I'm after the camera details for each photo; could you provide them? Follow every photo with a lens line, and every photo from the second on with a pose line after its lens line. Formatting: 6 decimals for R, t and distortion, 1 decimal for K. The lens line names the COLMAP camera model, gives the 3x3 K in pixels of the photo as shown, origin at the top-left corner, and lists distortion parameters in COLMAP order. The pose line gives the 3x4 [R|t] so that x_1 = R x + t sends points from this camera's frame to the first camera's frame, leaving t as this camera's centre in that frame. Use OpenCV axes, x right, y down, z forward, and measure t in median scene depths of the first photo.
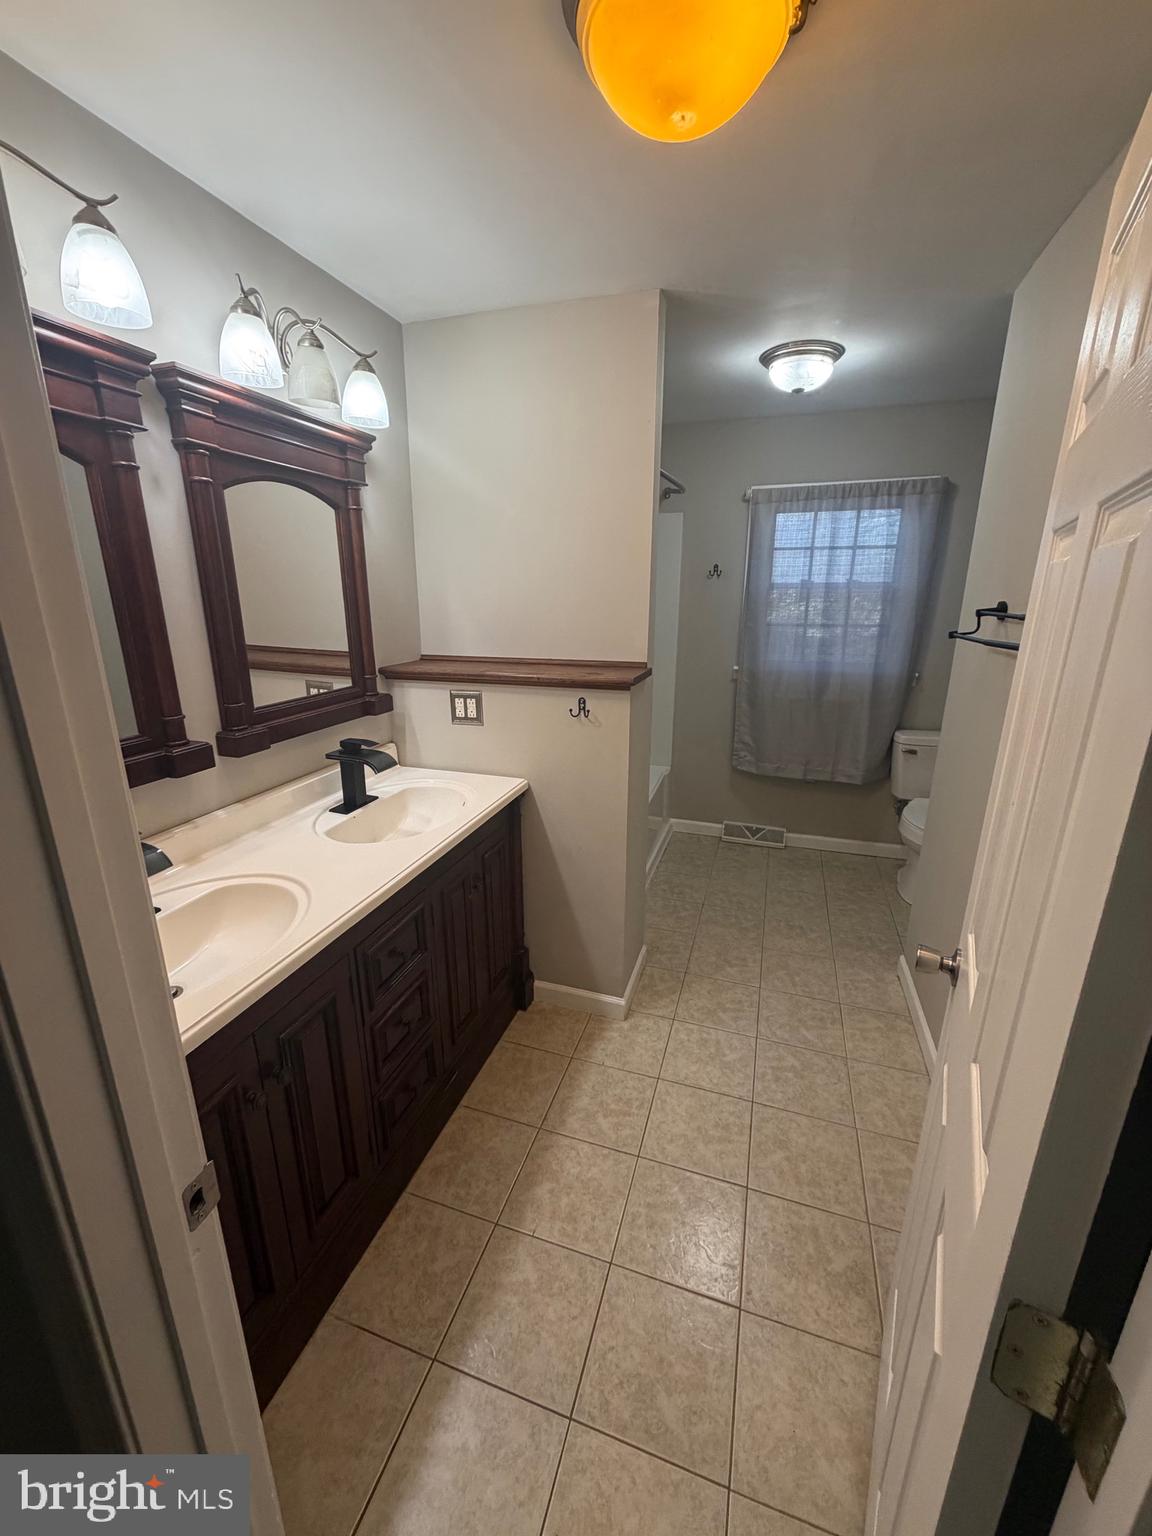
lens RADIAL K [[617.3, 0, 574.1], [0, 617.3, 770.7], [0, 0, 1]] dist [0.003962, 0.000467]
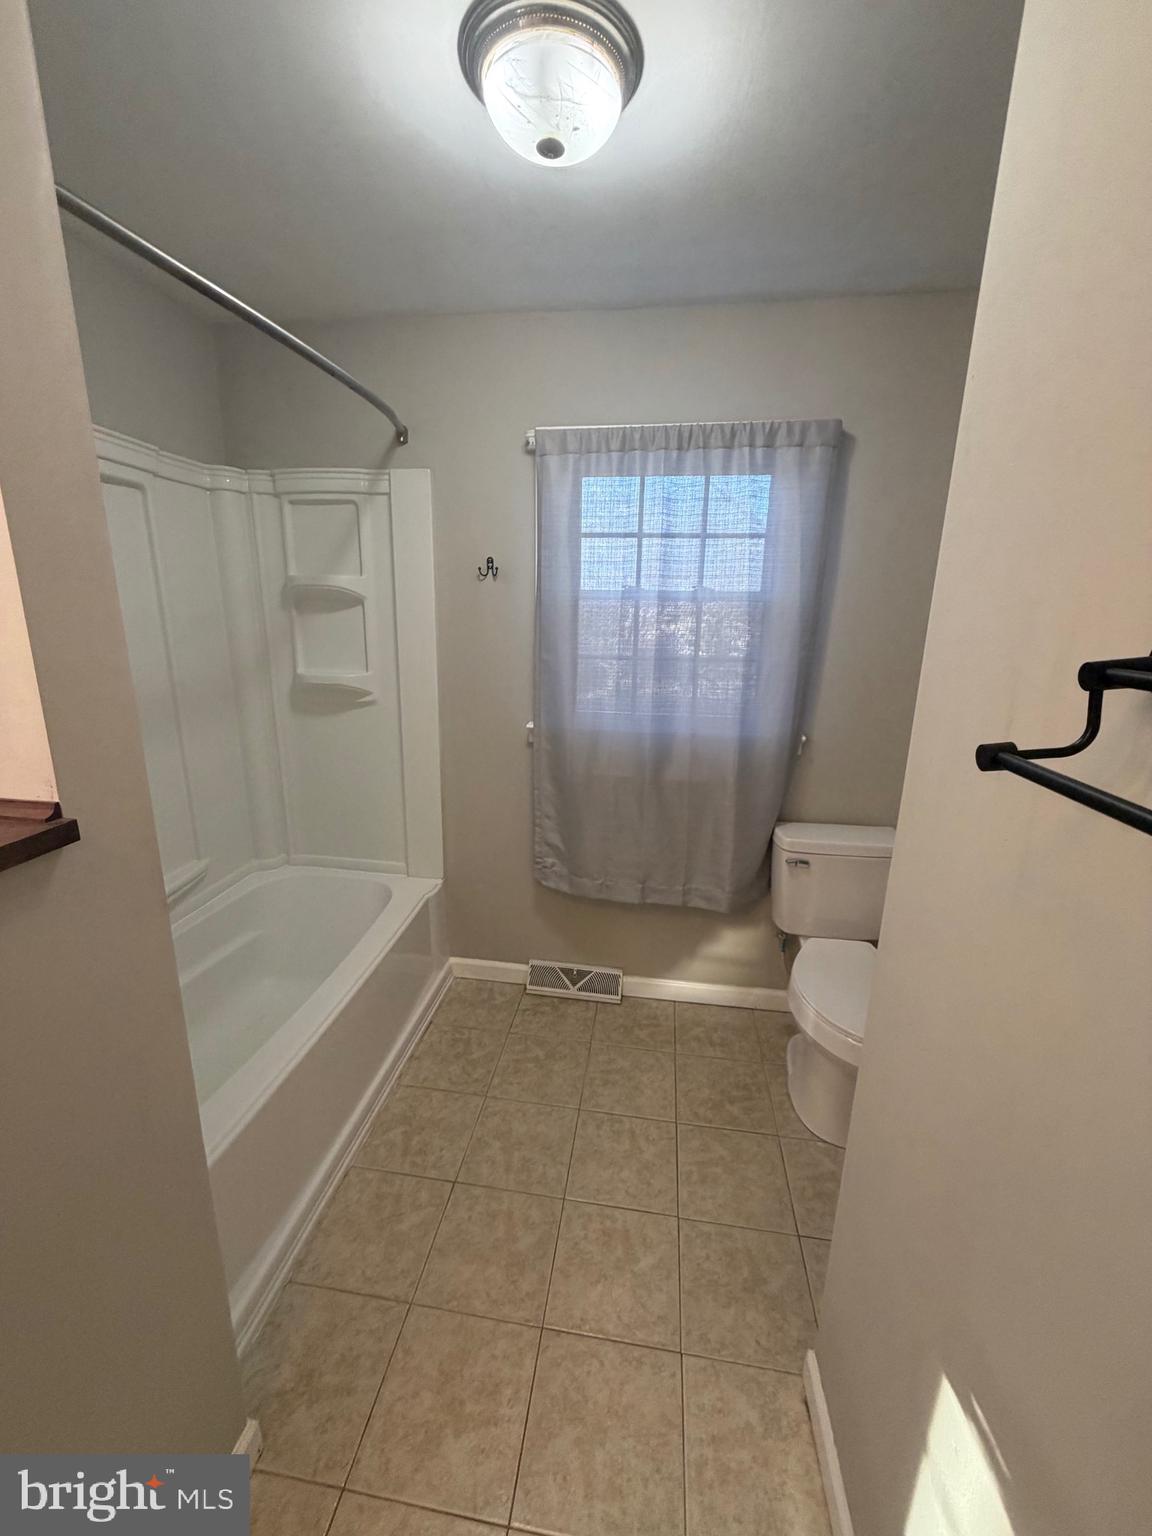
lens RADIAL K [[617.3, 0, 572.9], [0, 617.3, 767.7], [0, 0, 1]] dist [0.003962, 0.000467]
pose [[0.984872, -0.024780, 0.171501, 0.210670], [0.029923, 0.999175, -0.027469, -0.113855], [-0.170678, 0.032185, 0.984801, 0.414793]]
